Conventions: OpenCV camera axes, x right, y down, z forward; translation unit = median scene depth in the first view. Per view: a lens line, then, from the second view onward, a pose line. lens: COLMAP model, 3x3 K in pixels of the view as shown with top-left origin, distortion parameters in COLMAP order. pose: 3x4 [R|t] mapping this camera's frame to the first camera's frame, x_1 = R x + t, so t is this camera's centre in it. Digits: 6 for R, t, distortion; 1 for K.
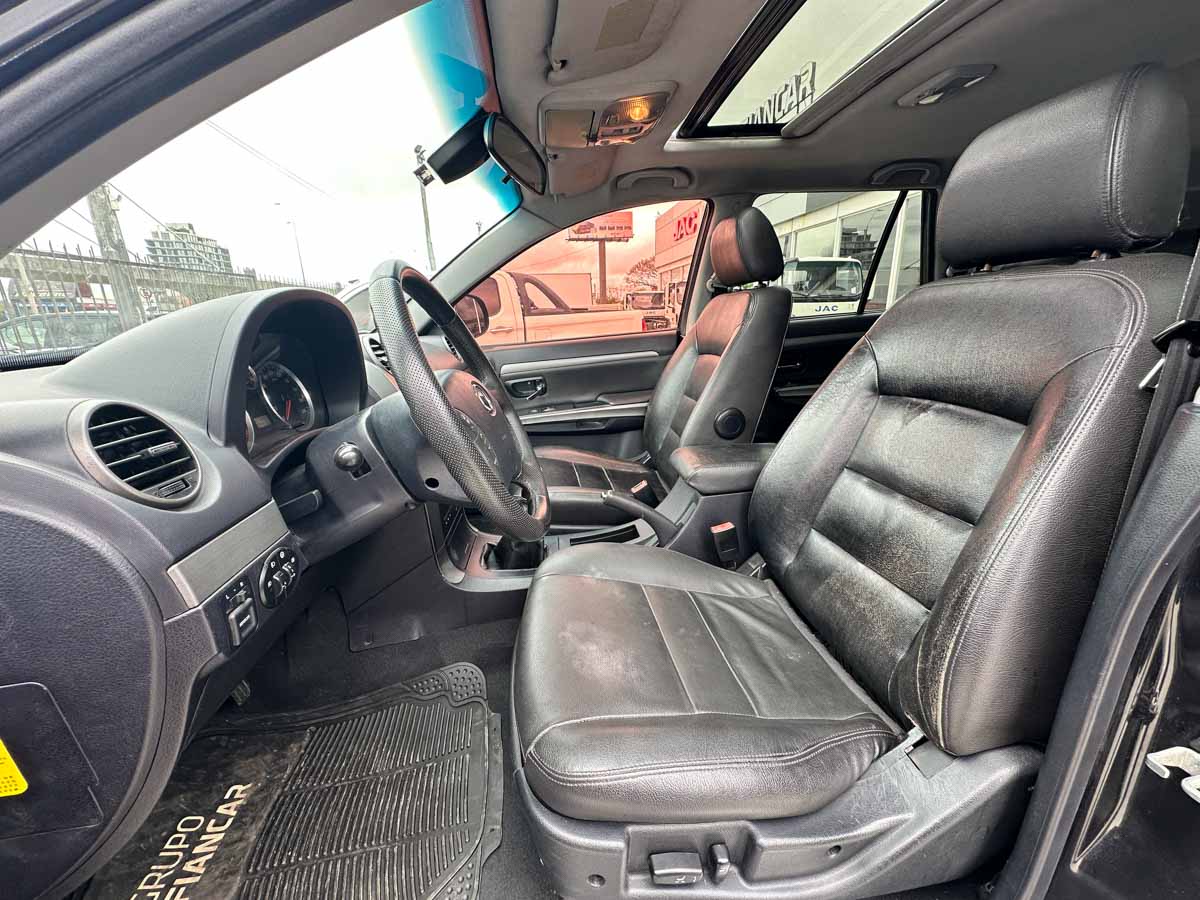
lens RADIAL K [[475.0, 0, 606.0], [0, 475.0, 446.4], [0, 0, 1]] dist [-0.010183, 0.000193]
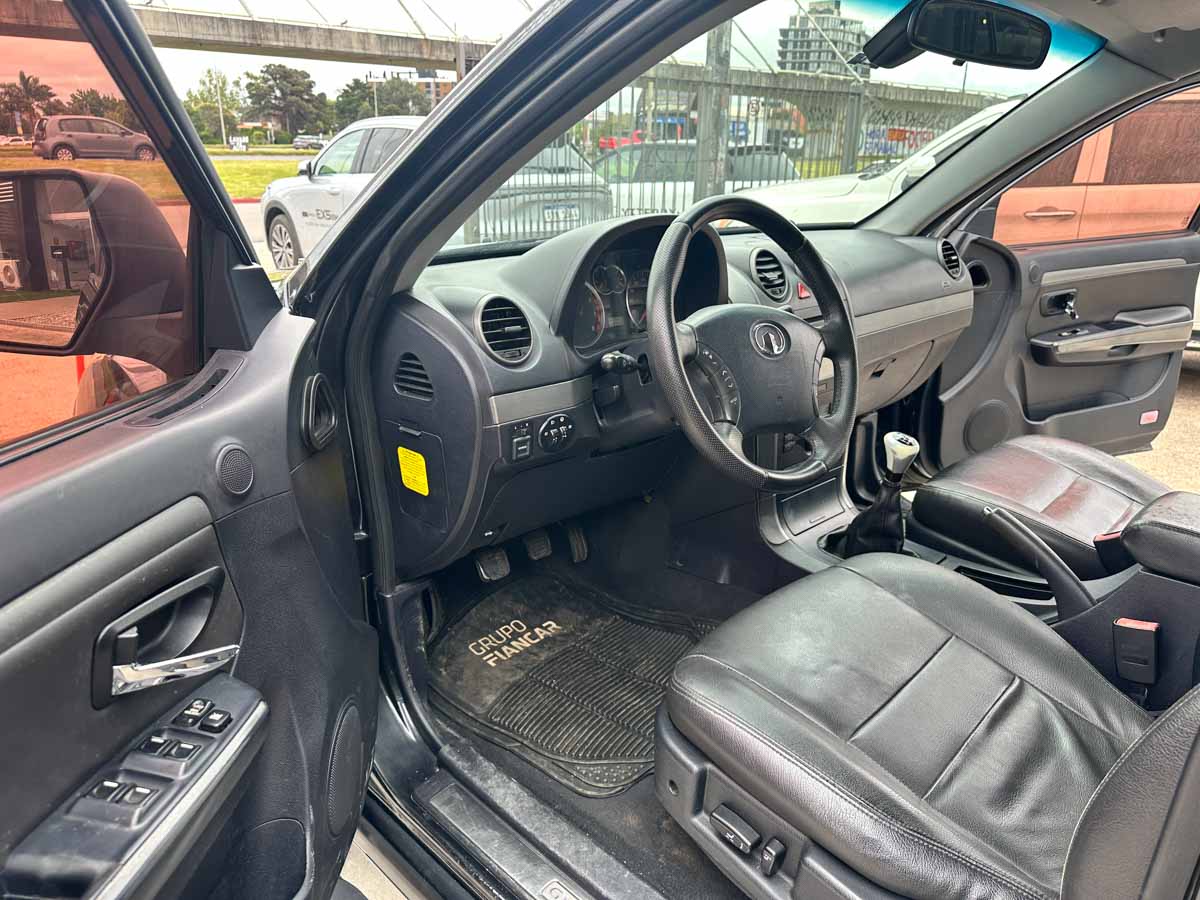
lens RADIAL K [[841.4, 0, 596.0], [0, 841.4, 444.7], [0, 0, 1]] dist [0.005237, -0.039714]
pose [[0.600629, 0.293554, -0.743687, 1.260138], [-0.243536, 0.953130, 0.179538, -0.171711], [0.761534, 0.073279, 0.643969, -0.525260]]
